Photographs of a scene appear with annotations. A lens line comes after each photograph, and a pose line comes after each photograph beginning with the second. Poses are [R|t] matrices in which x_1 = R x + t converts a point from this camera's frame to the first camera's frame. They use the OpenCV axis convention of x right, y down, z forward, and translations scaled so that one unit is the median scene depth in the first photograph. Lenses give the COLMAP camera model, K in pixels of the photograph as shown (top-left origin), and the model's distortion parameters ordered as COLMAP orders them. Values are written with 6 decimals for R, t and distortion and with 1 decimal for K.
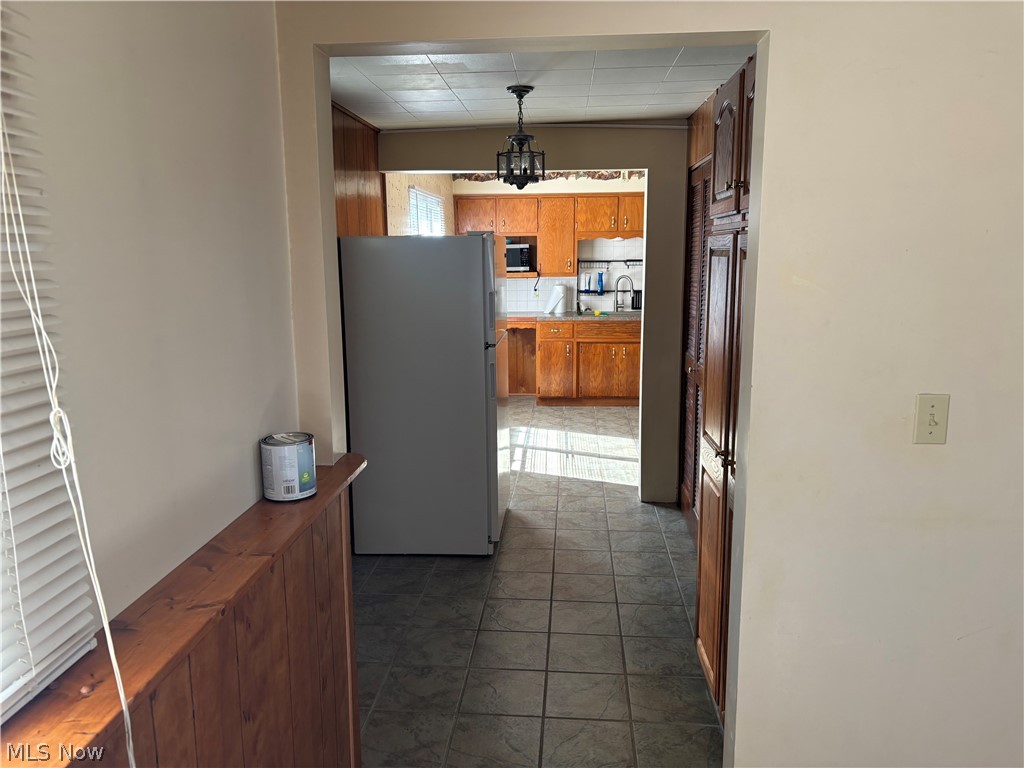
lens RADIAL K [[770.2, 0, 511.8], [0, 770.2, 385.5], [0, 0, 1]] dist [0.009063, -0.000491]
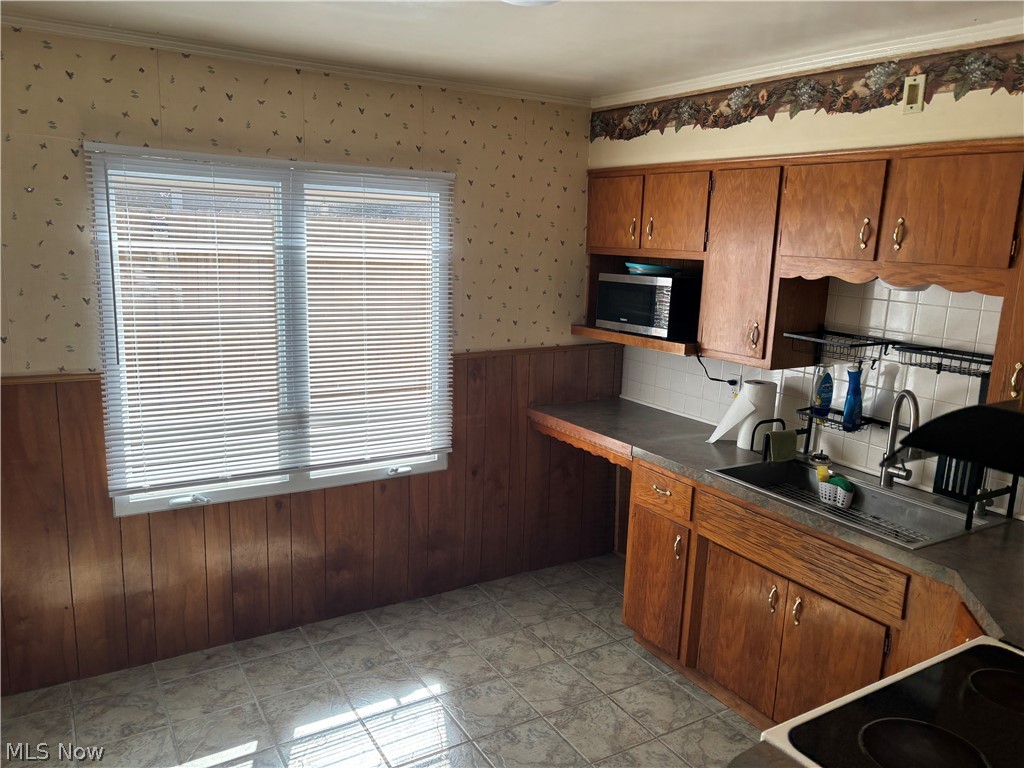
lens RADIAL K [[770.2, 0, 512.5], [0, 770.2, 383.8], [0, 0, 1]] dist [0.009063, -0.000491]
pose [[0.594784, 0.185791, -0.782121, 0.321397], [-0.175605, 0.979458, 0.099124, -0.154411], [0.784471, 0.078387, 0.615192, 0.674302]]
